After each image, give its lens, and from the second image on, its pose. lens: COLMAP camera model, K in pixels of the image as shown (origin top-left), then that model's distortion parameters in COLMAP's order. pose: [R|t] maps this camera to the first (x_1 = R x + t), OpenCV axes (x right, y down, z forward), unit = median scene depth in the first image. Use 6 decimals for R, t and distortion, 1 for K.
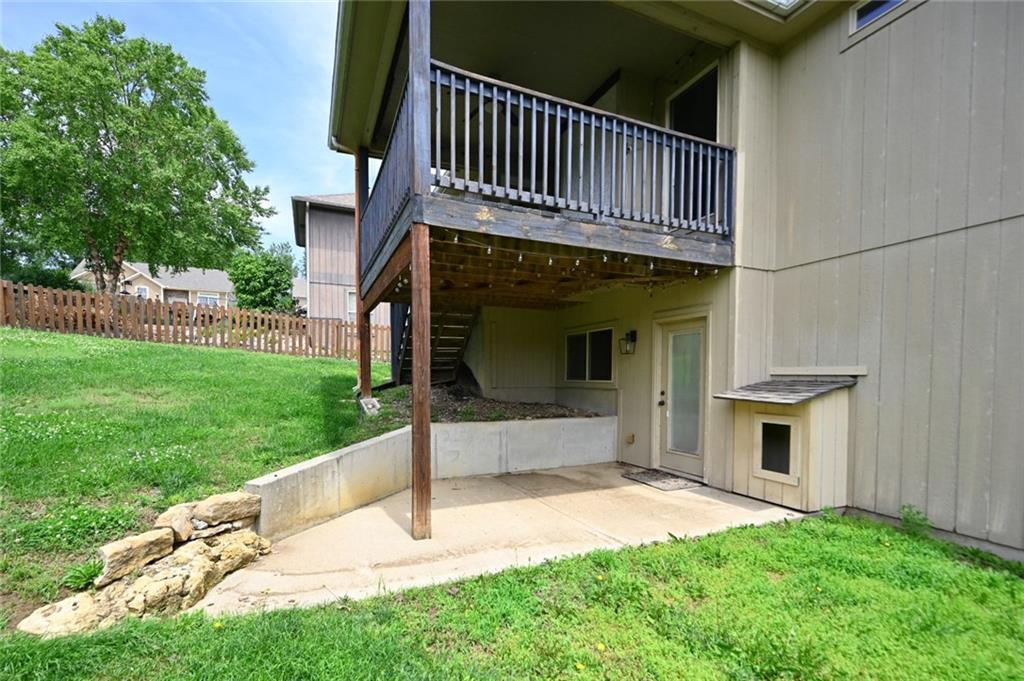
lens RADIAL K [[470.5, 0, 522.9], [0, 470.5, 391.2], [0, 0, 1]] dist [-0.002351, -0.000529]
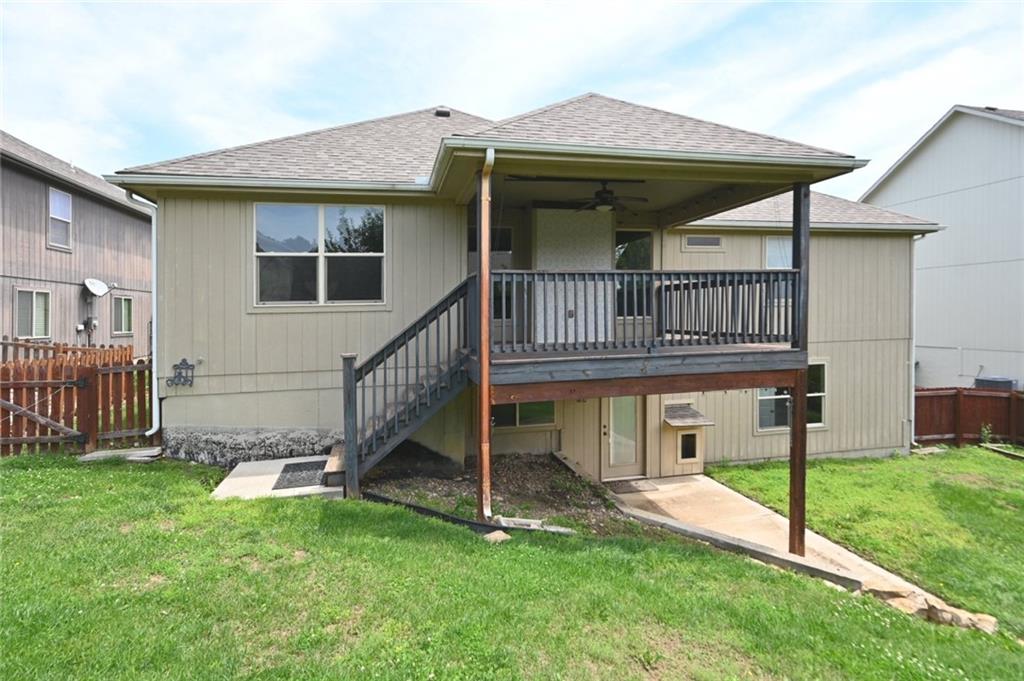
lens RADIAL K [[497.3, 0, 512.5], [0, 497.3, 318.1], [0, 0, 1]] dist [0.001502, -0.000181]
pose [[0.205864, -0.008282, 0.978545, -1.517673], [0.049761, 0.998759, -0.002016, -0.412264], [-0.977315, 0.049108, 0.206021, 1.154325]]
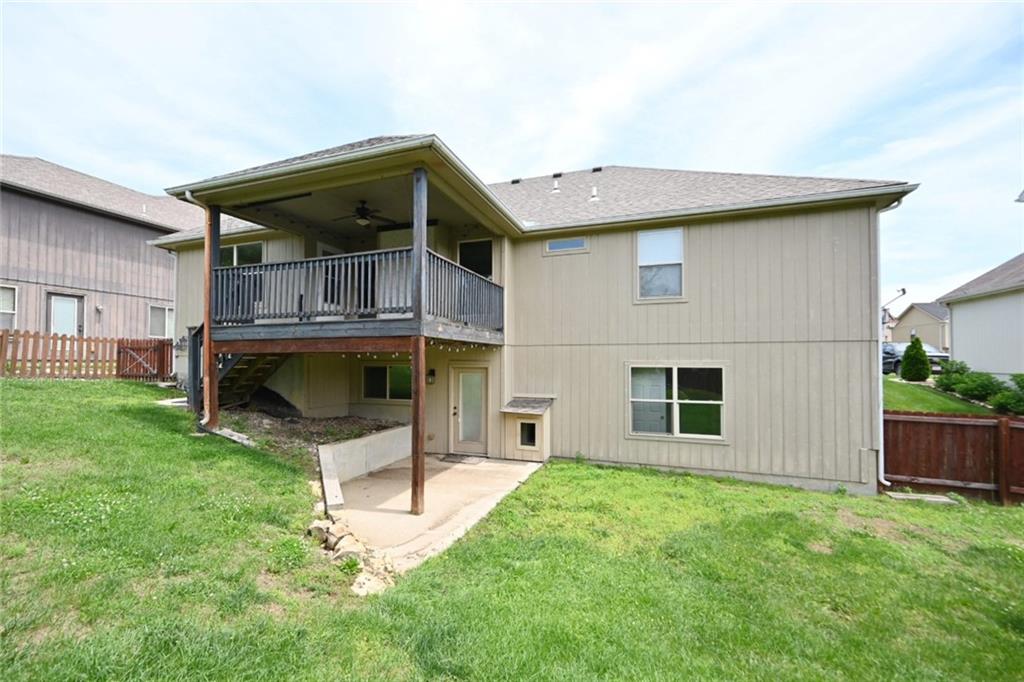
lens RADIAL K [[422.3, 0, 511.4], [0, 422.3, 353.8], [0, 0, 1]] dist [0.002068, 0.000236]
pose [[0.687561, 0.014377, 0.725985, -0.828477], [0.021619, 0.998955, -0.040258, -0.153689], [-0.725805, 0.043375, 0.686532, -0.254684]]
